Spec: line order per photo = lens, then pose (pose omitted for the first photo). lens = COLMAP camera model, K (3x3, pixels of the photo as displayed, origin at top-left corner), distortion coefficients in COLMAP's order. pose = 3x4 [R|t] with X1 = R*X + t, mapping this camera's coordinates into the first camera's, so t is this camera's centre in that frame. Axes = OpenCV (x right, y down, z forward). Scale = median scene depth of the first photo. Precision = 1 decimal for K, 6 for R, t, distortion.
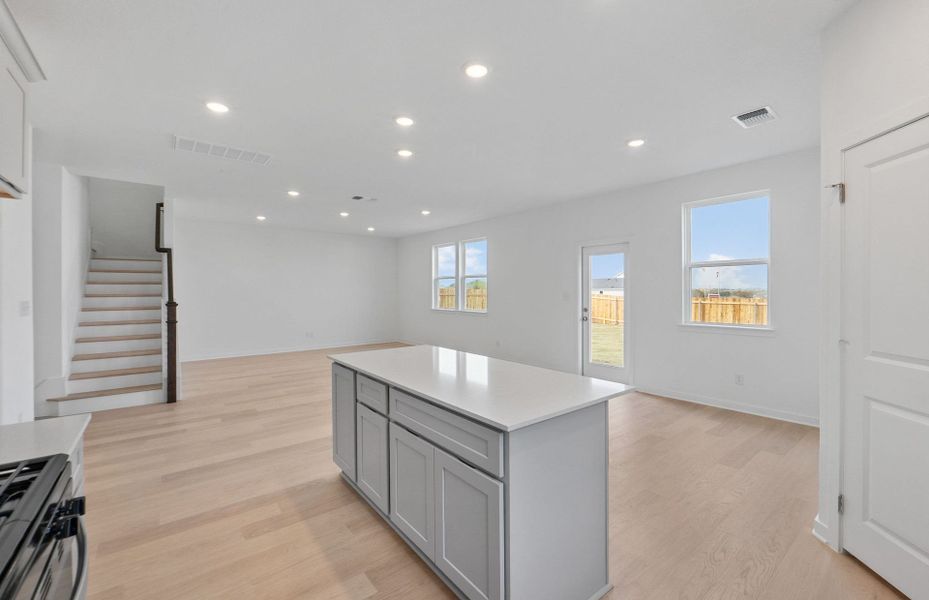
lens RADIAL K [[387.2, 0, 465.9], [0, 387.2, 290.2], [0, 0, 1]] dist [-0.007852, -0.000190]
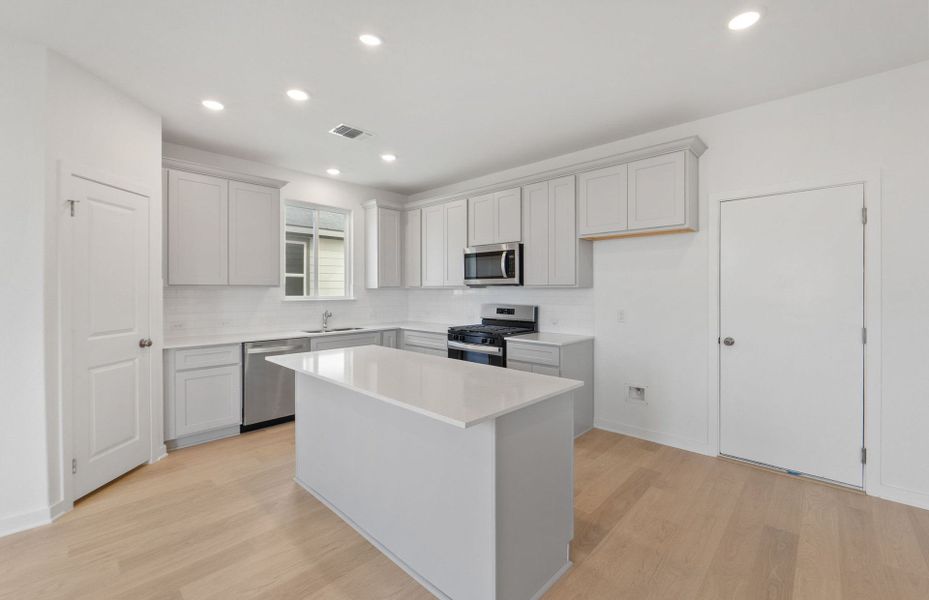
lens RADIAL K [[388.0, 0, 467.8], [0, 388.0, 293.7], [0, 0, 1]] dist [-0.008280, 0.000053]
pose [[-0.988708, 0.003929, -0.149804, -0.033488], [0.003626, 0.999991, 0.002297, 0.004157], [0.149812, 0.001727, -0.988713, 0.867877]]
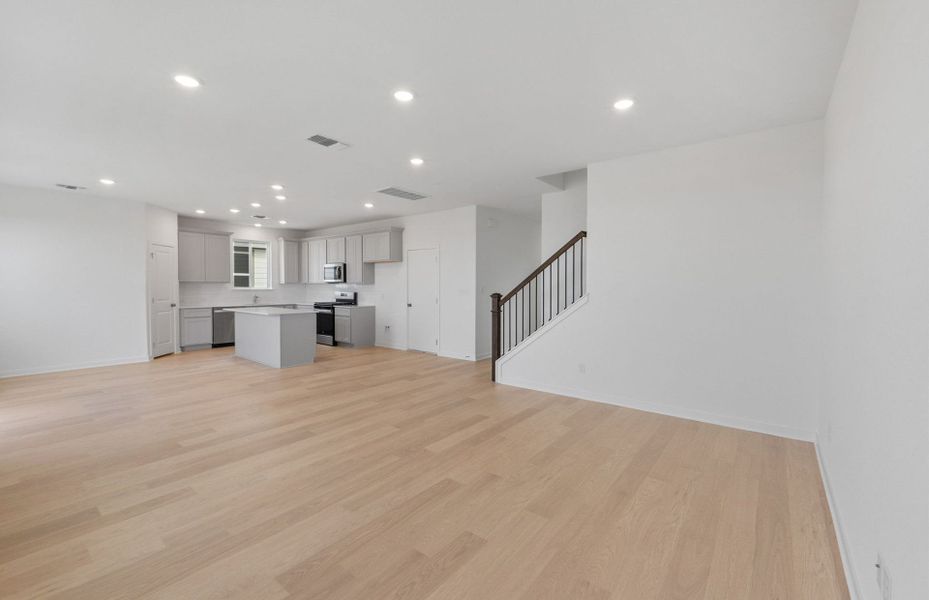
lens RADIAL K [[388.0, 0, 467.8], [0, 388.0, 293.7], [0, 0, 1]] dist [-0.008280, 0.000053]
pose [[-0.972587, 0.004168, -0.232503, -0.367542], [0.000027, 0.999841, 0.017810, 0.007697], [0.232541, 0.017315, -0.972433, 1.847618]]
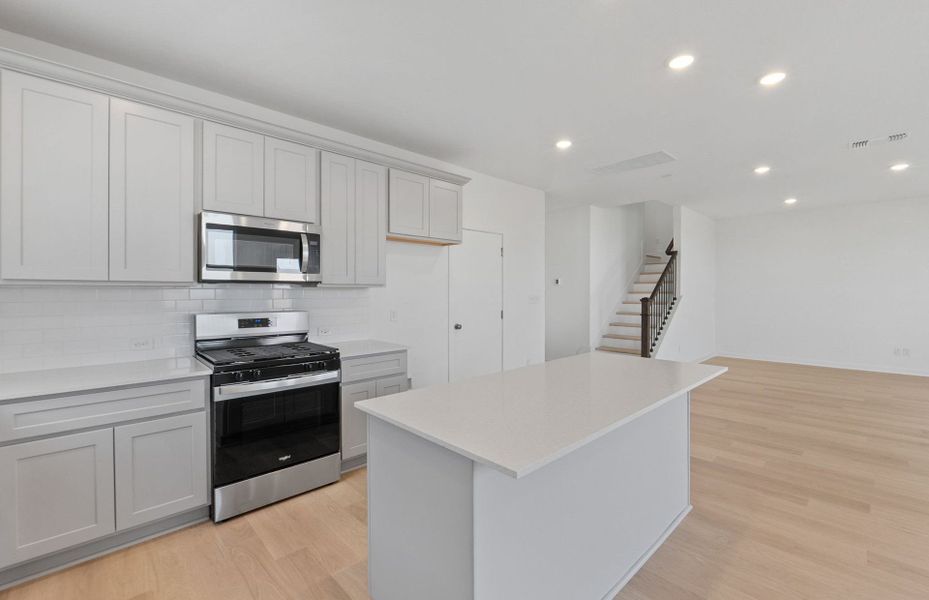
lens RADIAL K [[388.0, 0, 467.8], [0, 388.0, 293.7], [0, 0, 1]] dist [-0.008280, 0.000053]
pose [[0.093241, 0.009364, -0.995600, 0.323869], [0.006875, 0.999926, 0.010048, 0.000411], [0.995620, -0.007781, 0.093170, 0.302287]]
